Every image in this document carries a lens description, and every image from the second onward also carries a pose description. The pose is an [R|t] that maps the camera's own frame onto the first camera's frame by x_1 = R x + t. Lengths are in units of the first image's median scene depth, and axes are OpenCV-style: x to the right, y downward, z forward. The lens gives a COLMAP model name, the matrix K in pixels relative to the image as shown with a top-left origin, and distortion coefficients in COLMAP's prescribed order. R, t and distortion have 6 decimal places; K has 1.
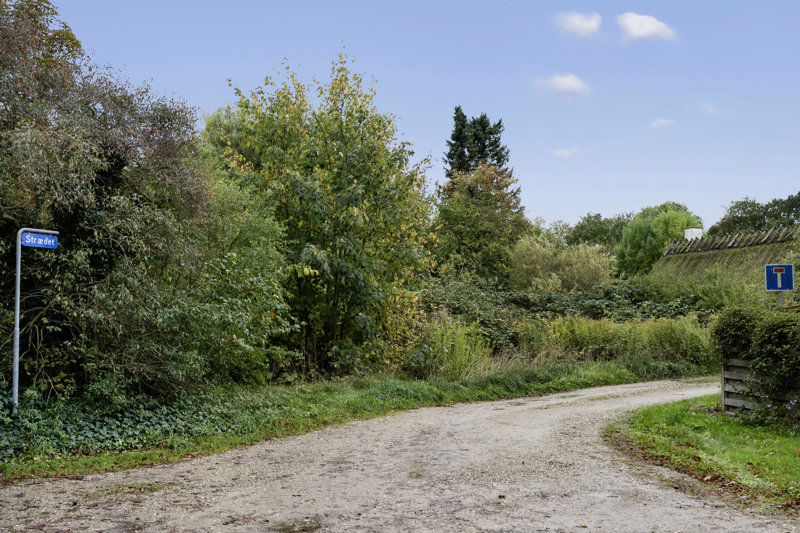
lens RADIAL K [[792.0, 0, 400.0], [0, 792.0, 266.5], [0, 0, 1]] dist [0.010043, -0.009273]
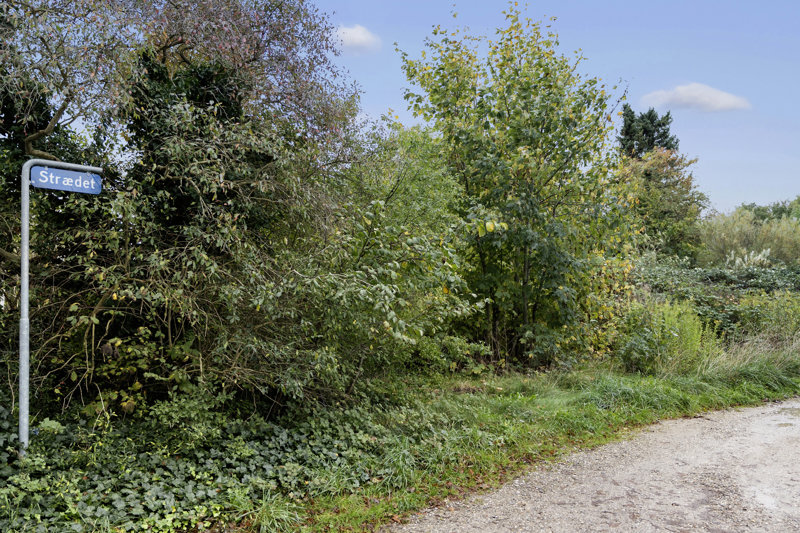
lens RADIAL K [[609.6, 0, 399.4], [0, 609.6, 268.5], [0, 0, 1]] dist [0.001645, 0.001243]
pose [[0.963715, -0.037092, -0.264343, -0.041880], [0.039313, 0.999222, 0.003115, 0.027384], [0.264022, -0.013394, 0.964424, 0.351171]]
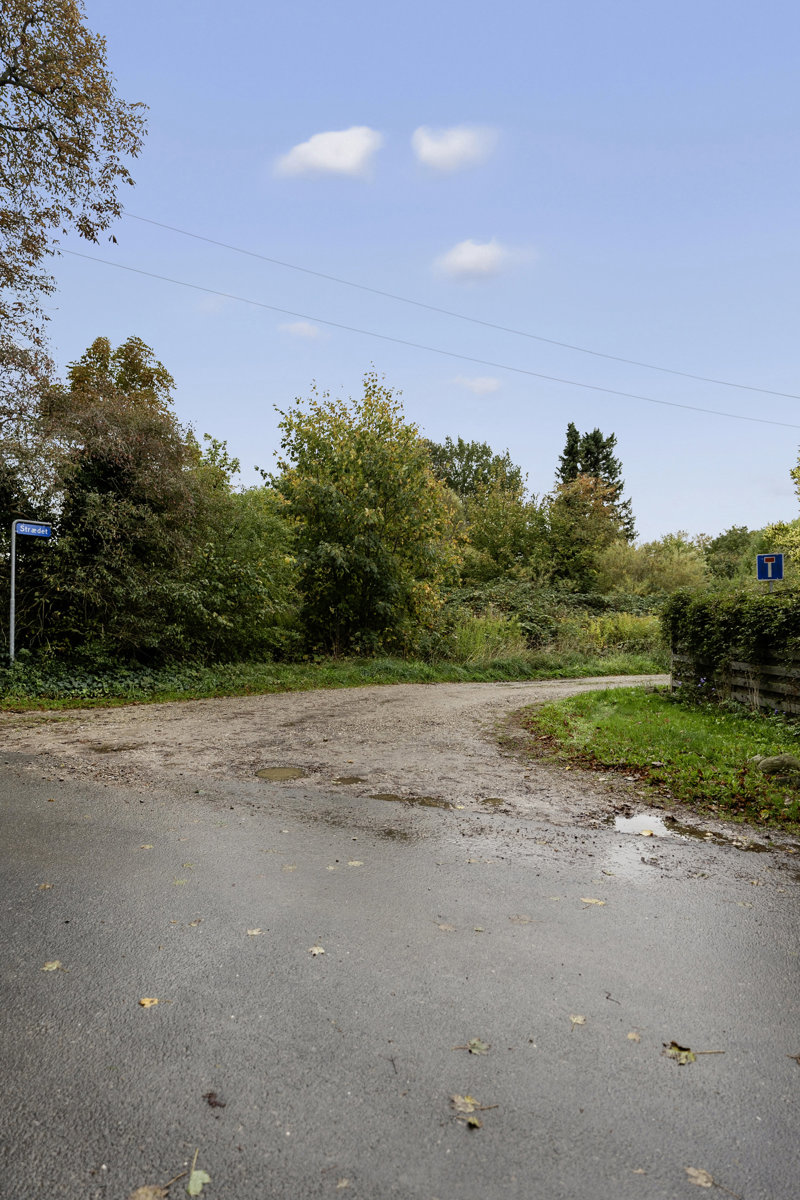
lens RADIAL K [[720.1, 0, 398.5], [0, 720.1, 618.6], [0, 0, 1]] dist [0.001003, 0.000410]
pose [[0.974546, 0.003356, -0.224164, 0.208611], [0.007471, 0.998846, 0.047436, 0.033142], [0.224065, -0.047903, 0.973396, 0.014404]]
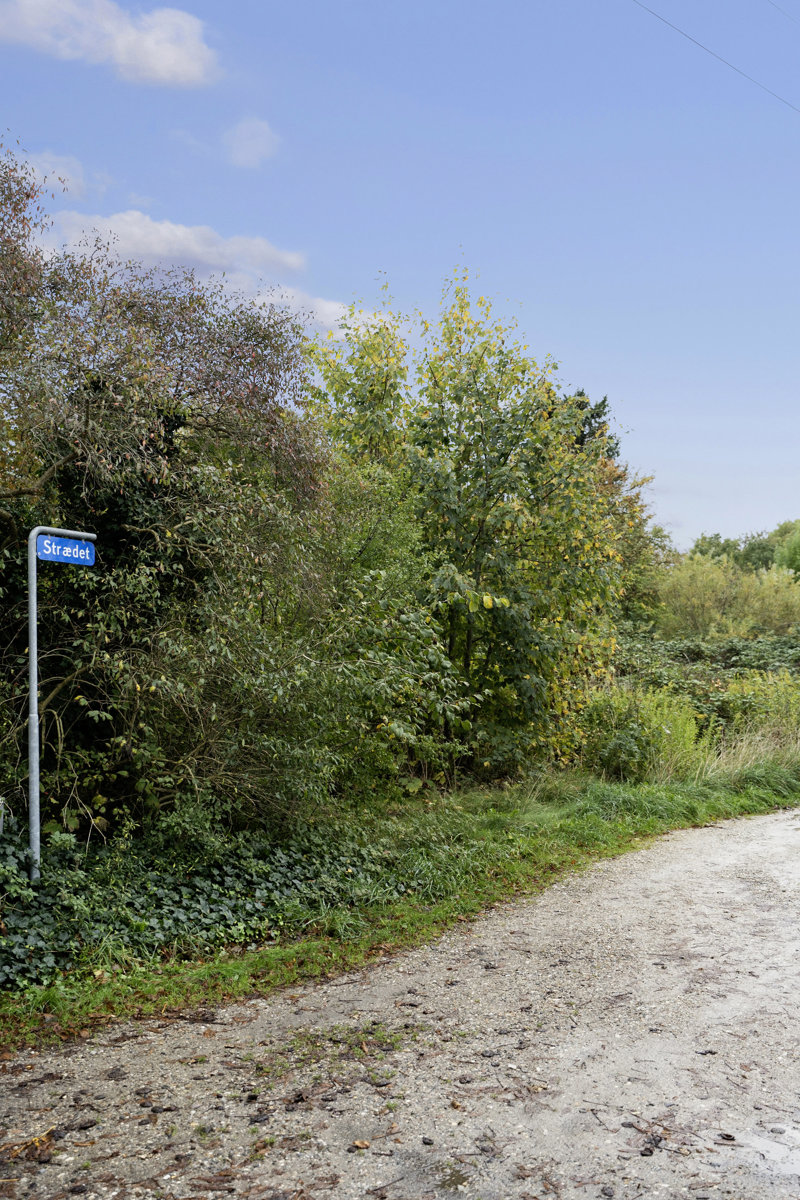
lens RADIAL K [[1095.1, 0, 405.2], [0, 1095.1, 584.9], [0, 0, 1]] dist [0.004811, 0.002999]
pose [[0.999168, -0.038009, -0.014815, -0.126080], [0.037496, 0.998735, -0.033506, 0.014088], [0.016070, 0.032922, 0.999329, 0.155028]]
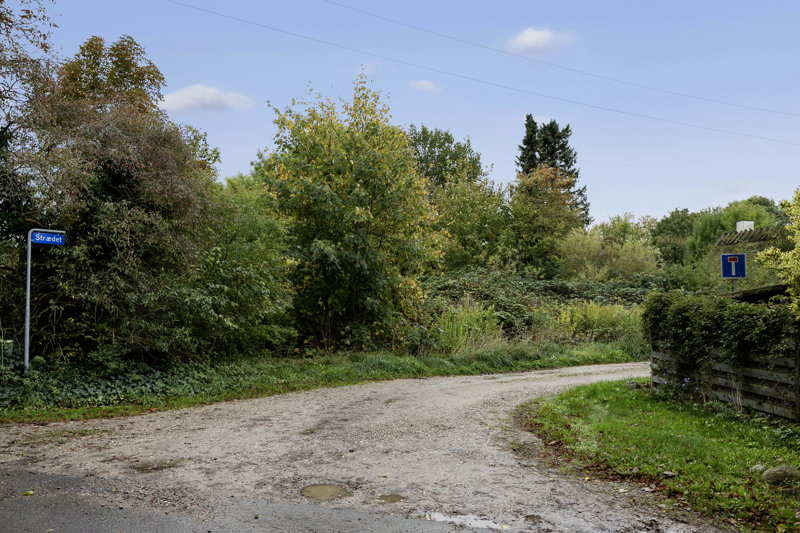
lens RADIAL K [[700.1, 0, 400.0], [0, 700.1, 266.5], [0, 0, 1]] dist [0.008743, 0.000081]
pose [[0.987001, -0.003298, -0.160679, 0.164535], [0.005034, 0.999933, 0.010397, 0.001882], [0.160634, -0.011071, 0.986952, -0.009857]]
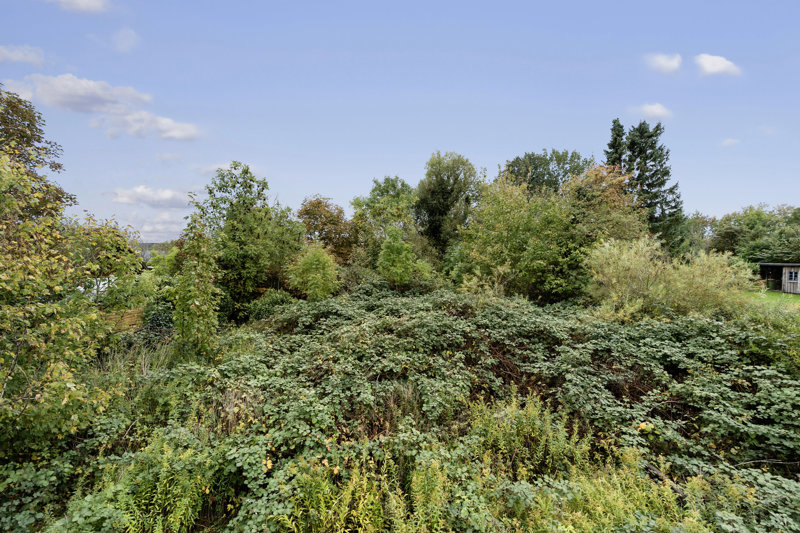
lens RADIAL K [[367.5, 0, 400.0], [0, 367.5, 266.5], [0, 0, 1]] dist [-0.000688, -0.000287]
pose [[0.801192, 0.024619, -0.597901, 0.470746], [0.021844, 0.997284, 0.070334, -0.094893], [0.598009, -0.069412, 0.798478, 1.151490]]
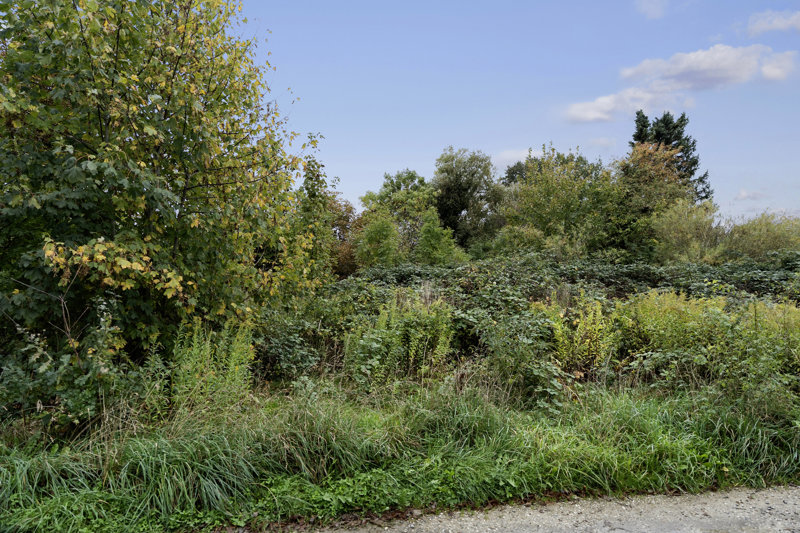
lens RADIAL K [[436.2, 0, 397.8], [0, 436.2, 264.9], [0, 0, 1]] dist [0.001461, -0.000005]
pose [[0.847707, -0.037900, -0.529109, 0.327743], [0.035367, 0.999263, -0.014915, 0.057423], [0.529285, -0.006070, 0.848423, 0.890356]]
